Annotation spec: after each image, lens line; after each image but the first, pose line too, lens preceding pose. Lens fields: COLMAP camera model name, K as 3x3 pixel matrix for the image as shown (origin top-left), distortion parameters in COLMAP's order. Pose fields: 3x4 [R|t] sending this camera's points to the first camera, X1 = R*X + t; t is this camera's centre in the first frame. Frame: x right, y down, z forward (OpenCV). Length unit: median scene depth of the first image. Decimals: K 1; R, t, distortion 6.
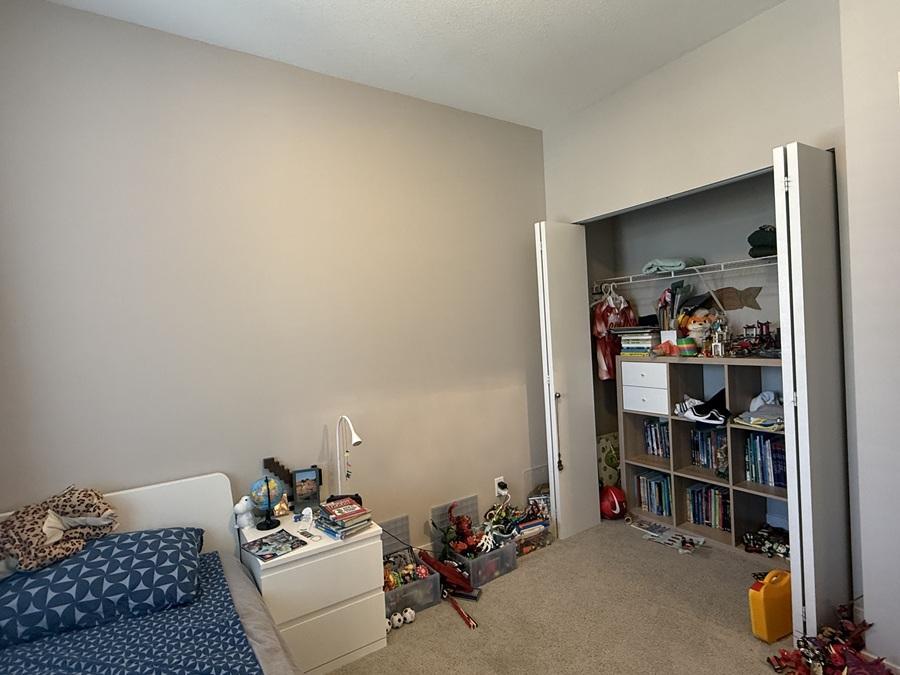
lens RADIAL K [[473.3, 0, 451.0], [0, 473.3, 337.6], [0, 0, 1]] dist [0.002762, 0.000989]
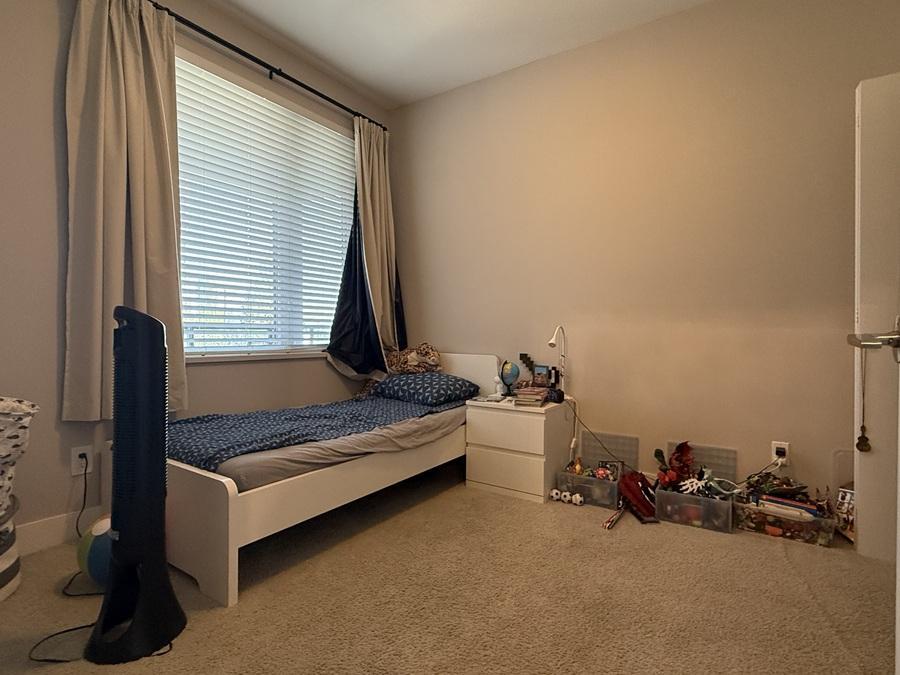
lens RADIAL K [[473.3, 0, 450.3], [0, 473.3, 335.7], [0, 0, 1]] dist [0.002762, 0.000989]
pose [[0.379887, 0.056655, -0.923296, 0.768442], [-0.044921, 0.998075, 0.042761, 0.141599], [0.923942, 0.025231, 0.381700, 0.244751]]
